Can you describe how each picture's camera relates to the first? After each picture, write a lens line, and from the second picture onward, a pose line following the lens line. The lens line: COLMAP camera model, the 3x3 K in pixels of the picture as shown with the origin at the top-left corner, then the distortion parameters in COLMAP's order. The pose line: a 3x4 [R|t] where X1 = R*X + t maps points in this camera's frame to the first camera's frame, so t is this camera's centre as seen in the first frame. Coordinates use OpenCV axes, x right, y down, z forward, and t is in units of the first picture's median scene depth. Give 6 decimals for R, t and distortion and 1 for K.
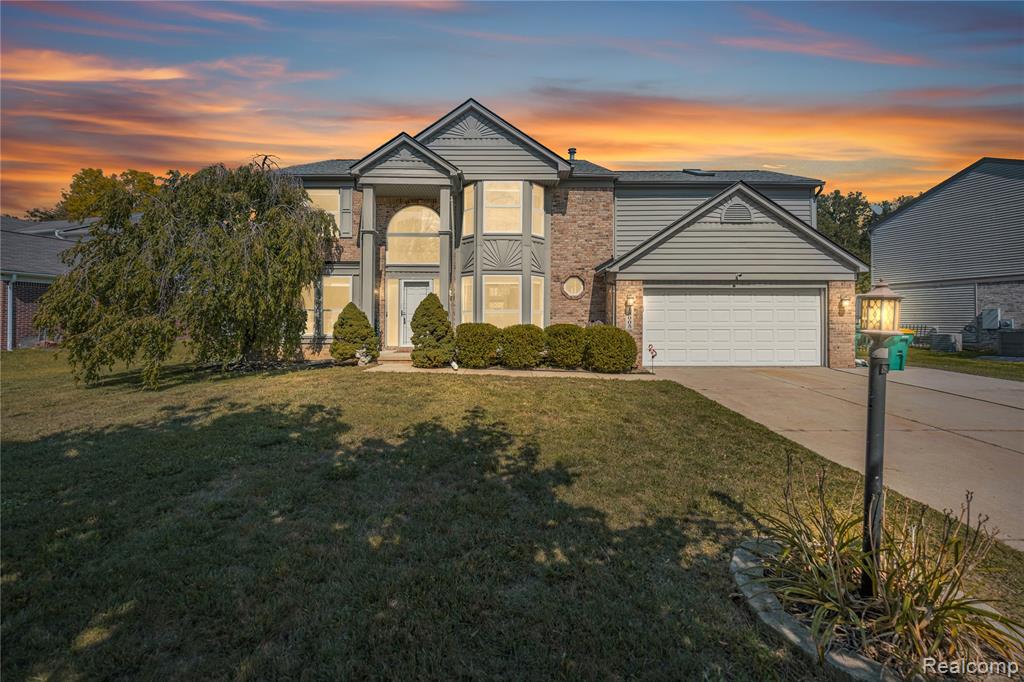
lens RADIAL K [[390.6, 0, 509.2], [0, 390.6, 321.1], [0, 0, 1]] dist [0.000936, -0.000036]
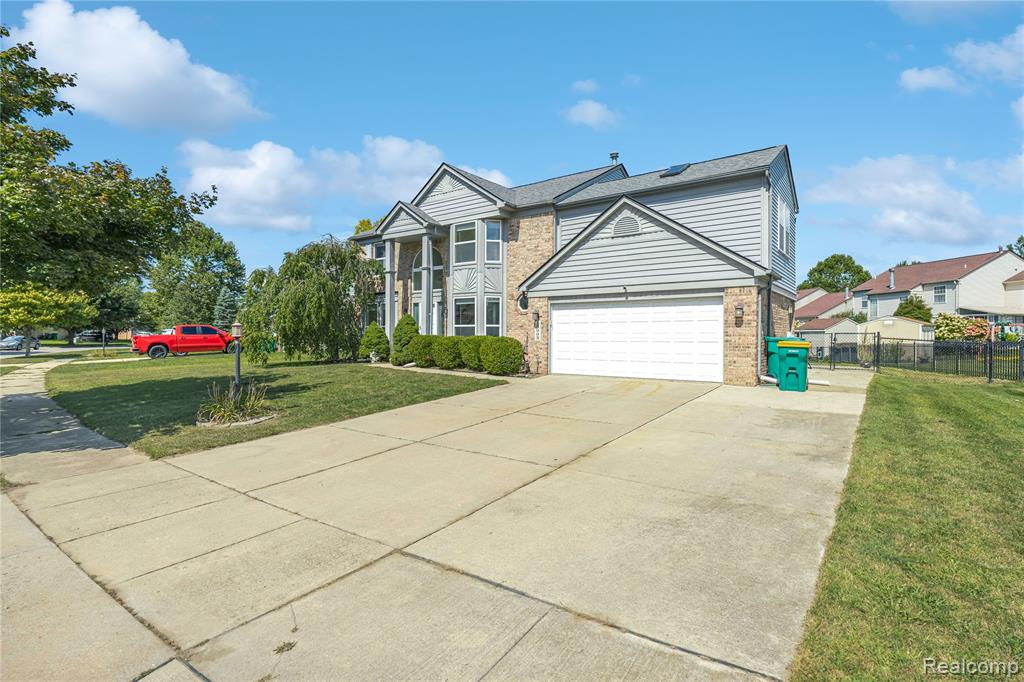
lens RADIAL K [[495.5, 0, 512.0], [0, 495.5, 341.0], [0, 0, 1]] dist [-0.000721, 0.000018]
pose [[0.803320, 0.007393, -0.595501, 1.110506], [0.001657, 0.999891, 0.014649, 0.001678], [0.595545, -0.012755, 0.803221, -0.208447]]
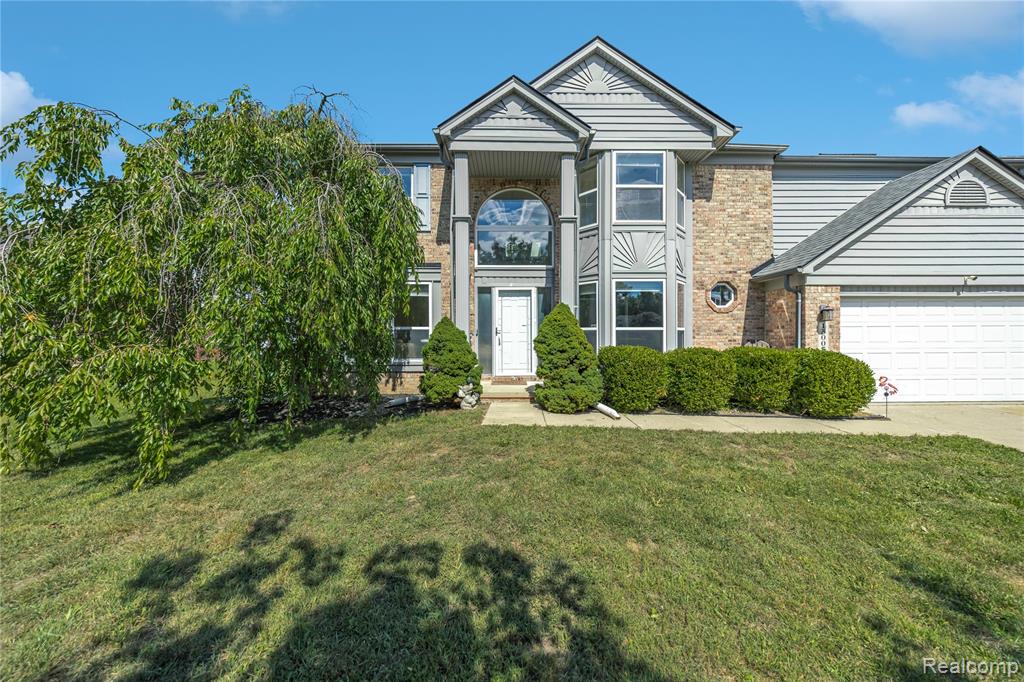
lens RADIAL K [[360.2, 0, 514.5], [0, 360.2, 342.6], [0, 0, 1]] dist [-0.001643, -0.000301]
pose [[0.999946, -0.003740, 0.009669, -0.270415], [0.003558, 0.999817, 0.018811, -0.012666], [-0.009738, -0.018776, 0.999776, 0.332099]]
